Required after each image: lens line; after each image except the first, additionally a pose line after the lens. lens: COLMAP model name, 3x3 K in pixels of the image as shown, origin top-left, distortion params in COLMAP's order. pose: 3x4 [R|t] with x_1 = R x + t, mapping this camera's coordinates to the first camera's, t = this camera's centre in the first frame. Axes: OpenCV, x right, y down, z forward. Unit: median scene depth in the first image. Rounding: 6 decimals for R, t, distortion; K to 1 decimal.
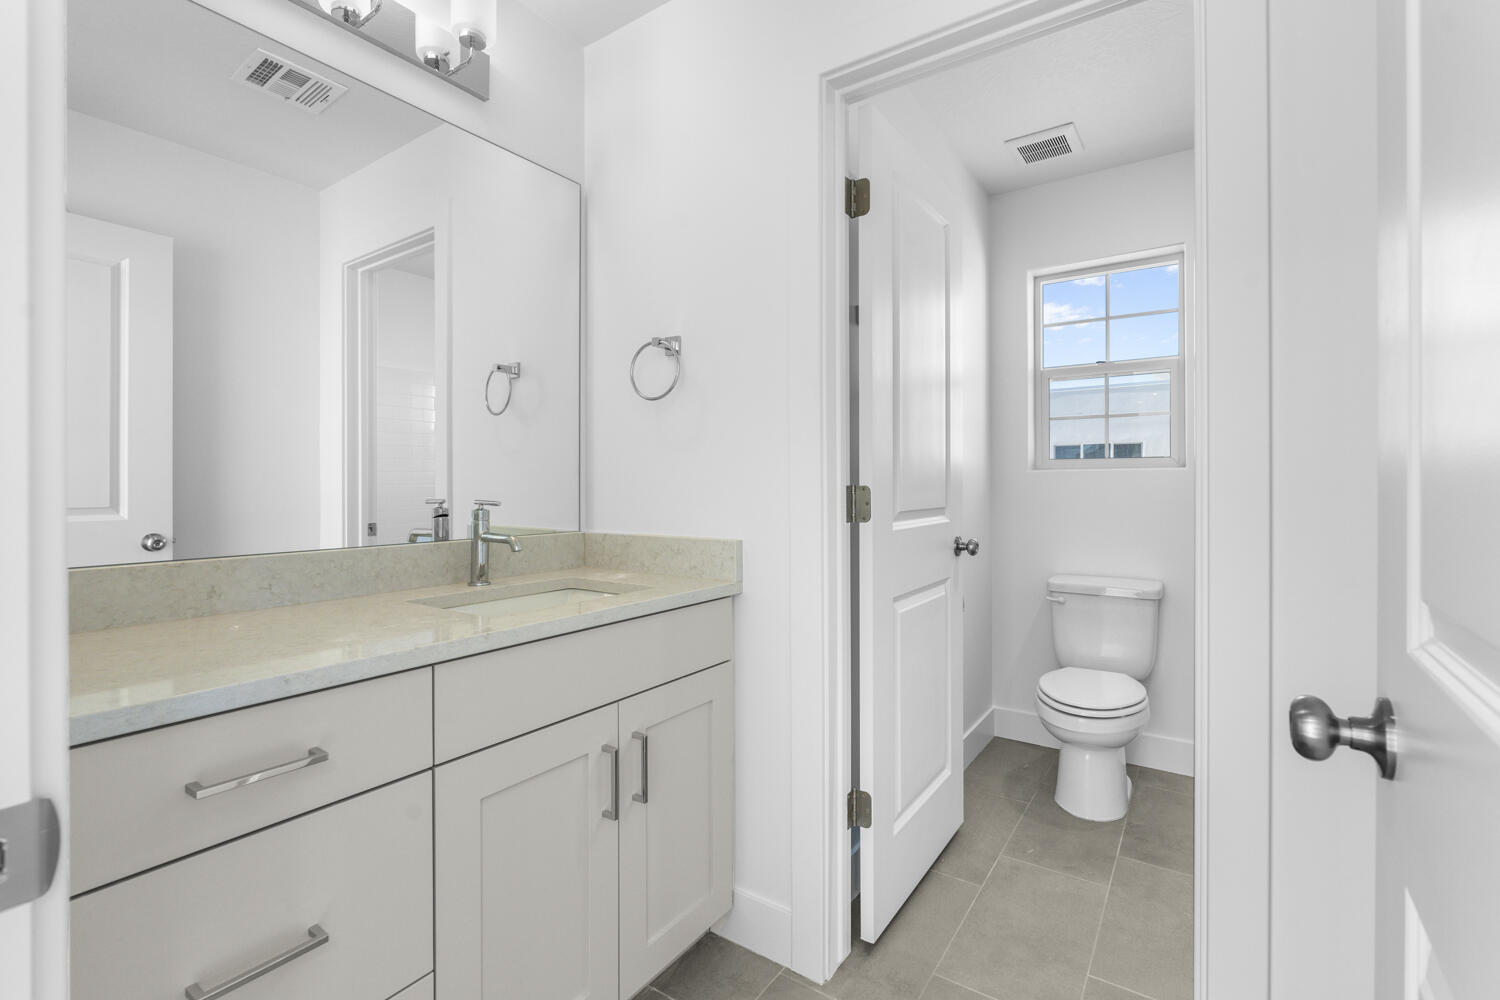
lens RADIAL K [[676.6, 0, 751.7], [0, 676.6, 480.2], [0, 0, 1]] dist [0.000860, 0.000037]
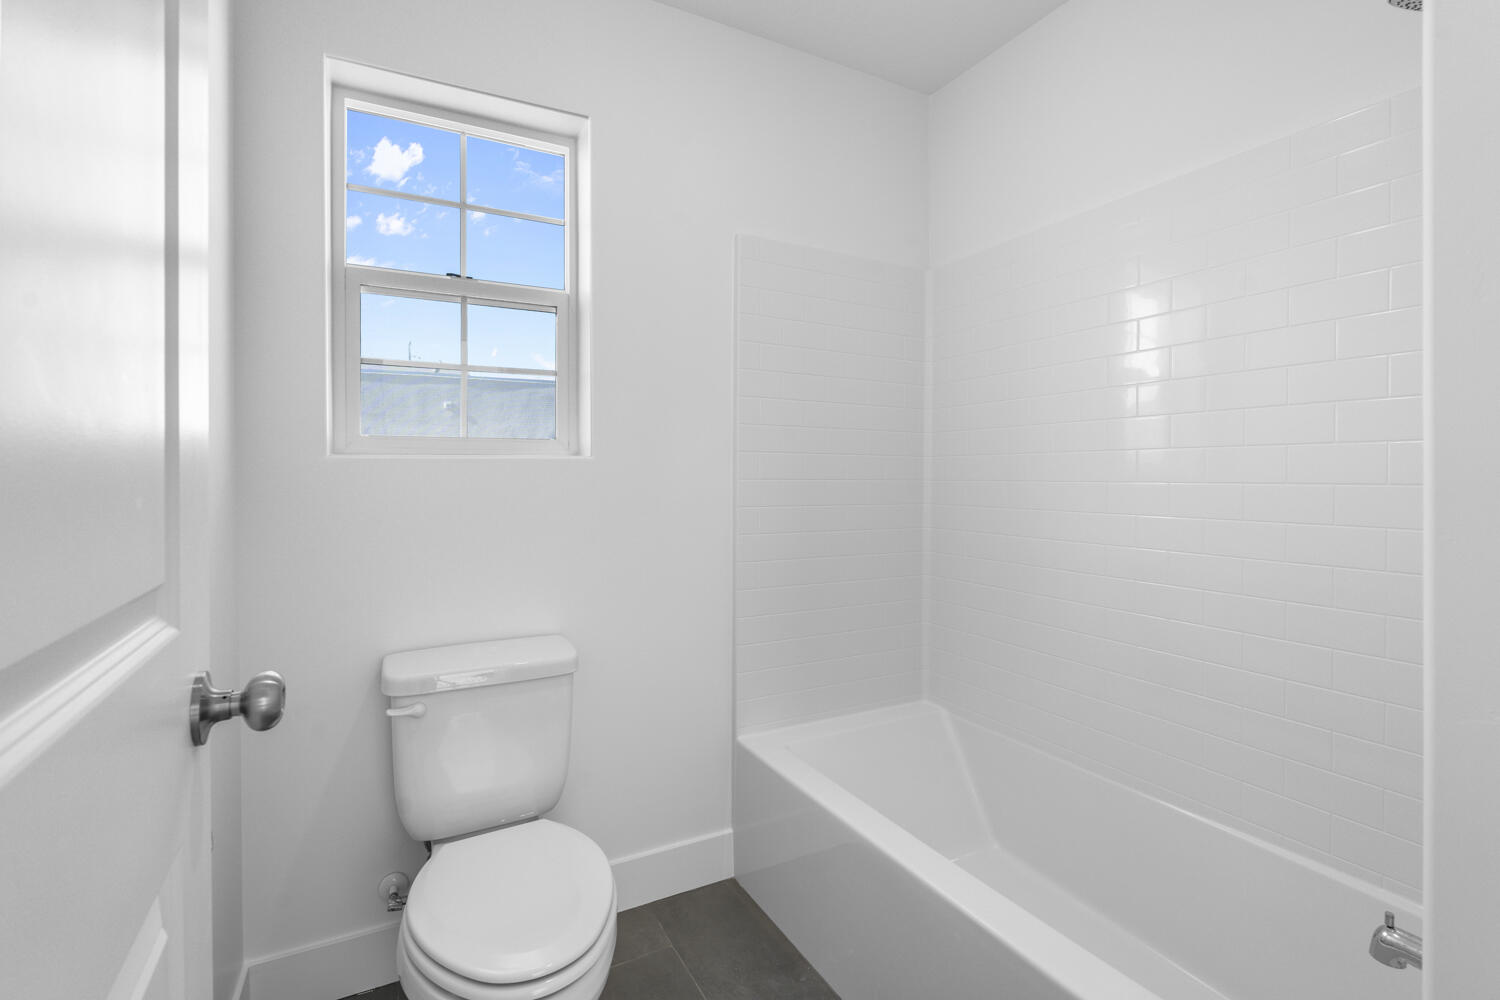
lens RADIAL K [[660.1, 0, 750.5], [0, 660.1, 479.8], [0, 0, 1]] dist [-0.018402, -0.000015]
pose [[0.470653, -0.007071, 0.882290, 0.178413], [0.004479, 0.999974, 0.005625, 0.003272], [-0.882307, 0.001305, 0.470672, 0.685635]]
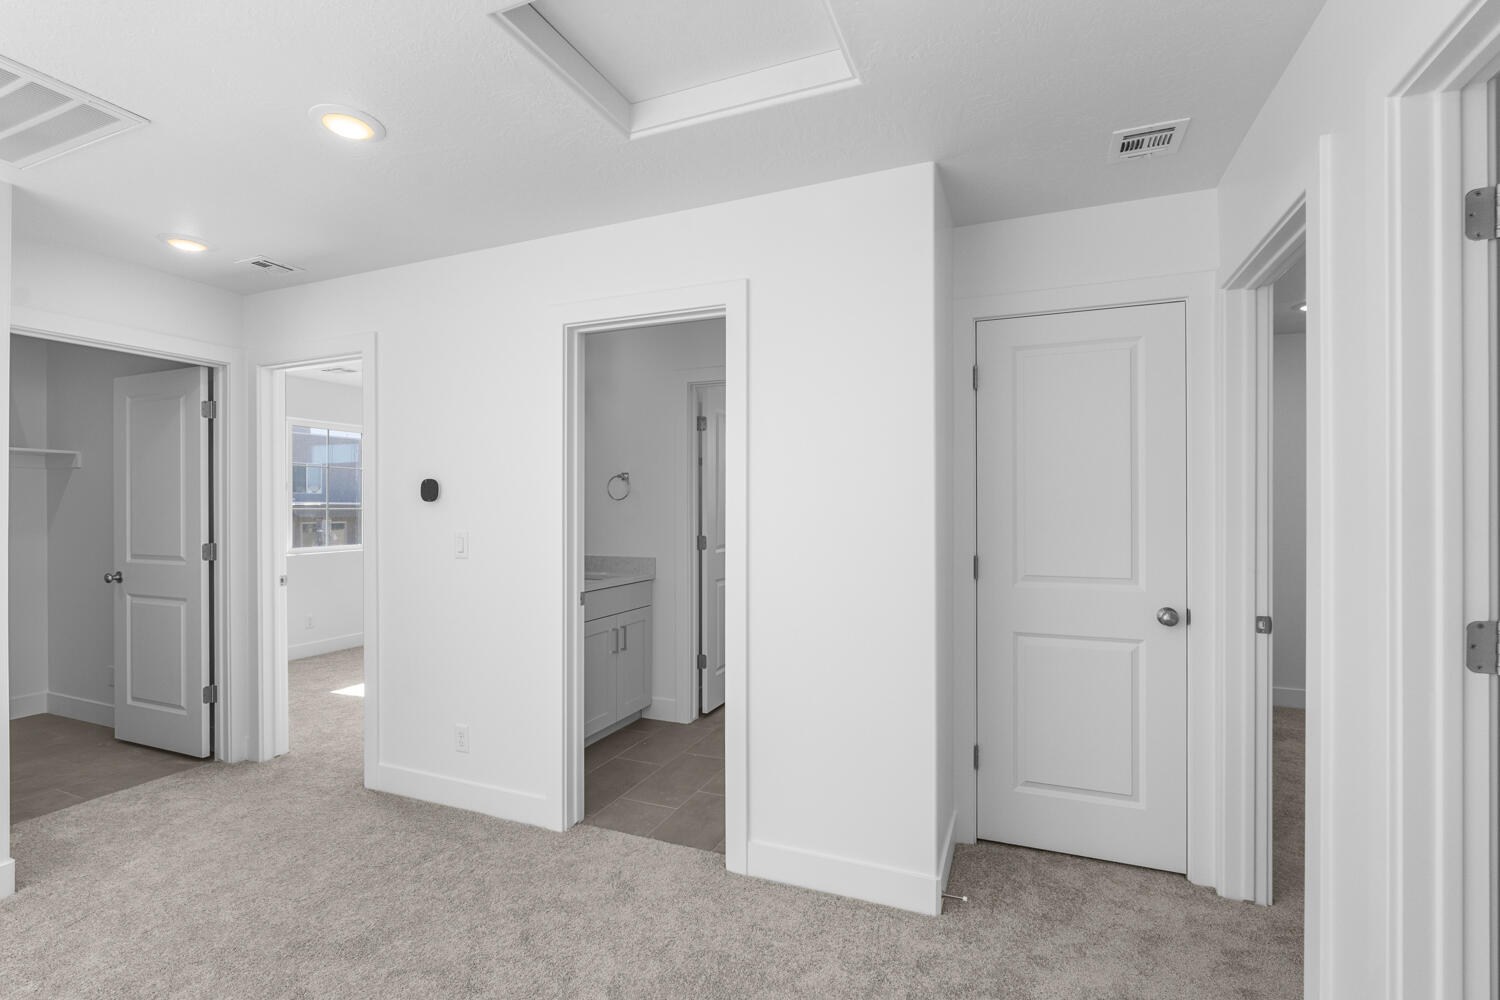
lens RADIAL K [[673.7, 0, 750.0], [0, 673.7, 500.0], [0, 0, 1]] dist [0.000458, 0.000041]
pose [[0.977395, 0.003921, 0.211386, -0.198199], [-0.002163, 0.999961, -0.008546, -0.102282], [-0.211411, 0.007895, 0.977365, -1.493738]]
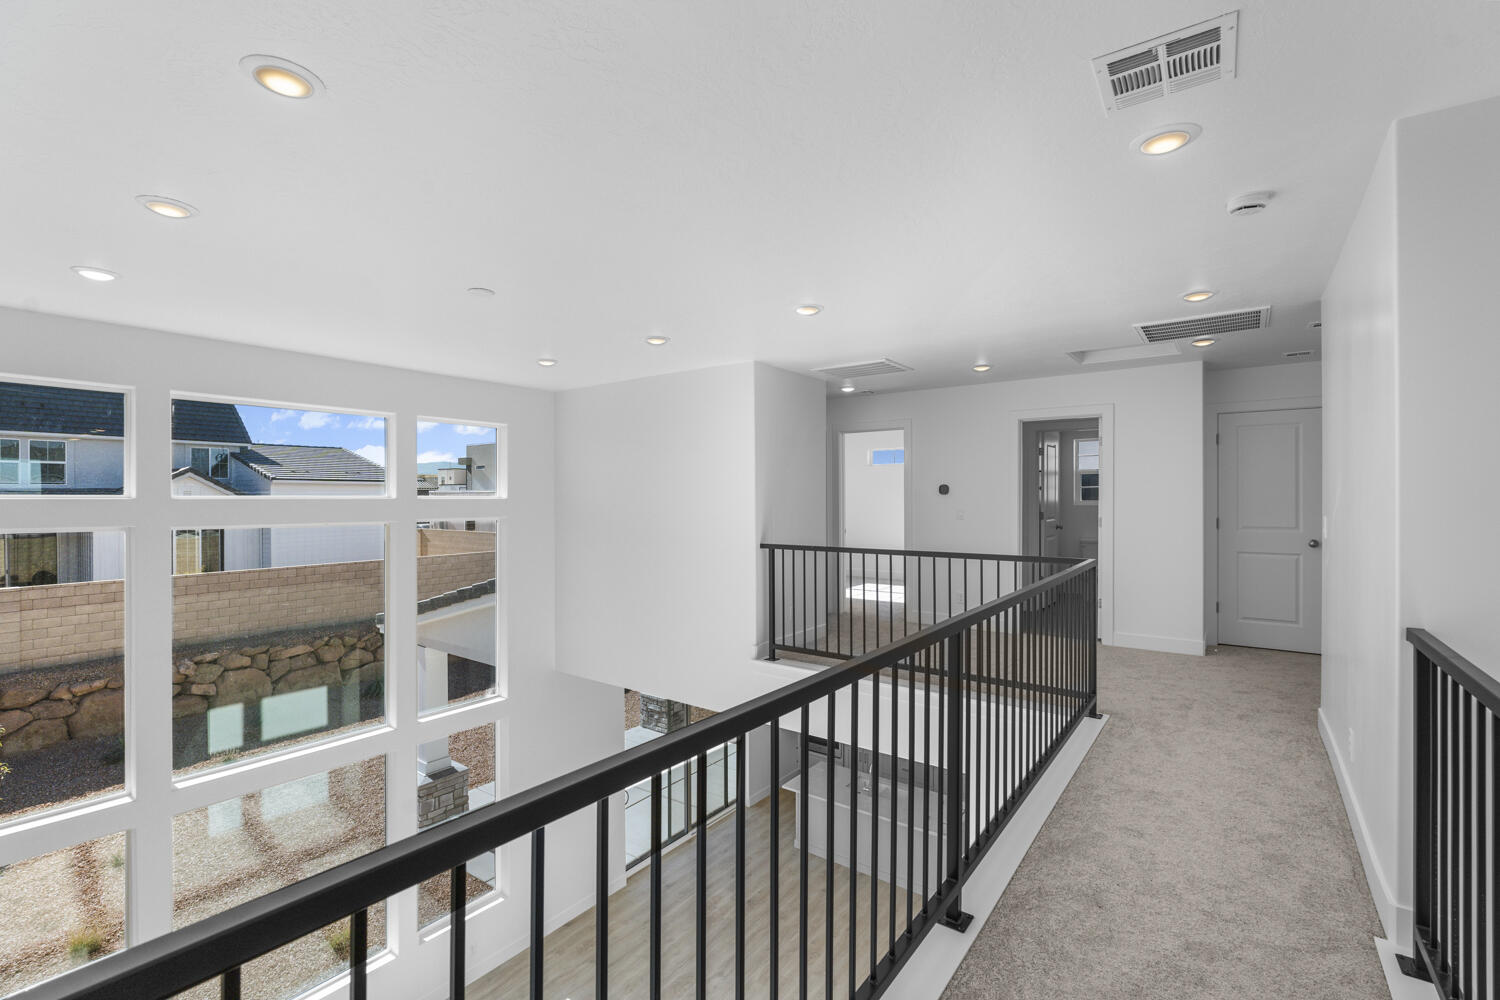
lens RADIAL K [[673.7, 0, 750.0], [0, 673.7, 500.0], [0, 0, 1]] dist [0.000458, 0.000041]
pose [[0.999665, 0.002682, -0.025737, -2.351682], [-0.002720, 0.999995, -0.001445, -0.056916], [0.025733, 0.001515, 0.999668, -4.582063]]
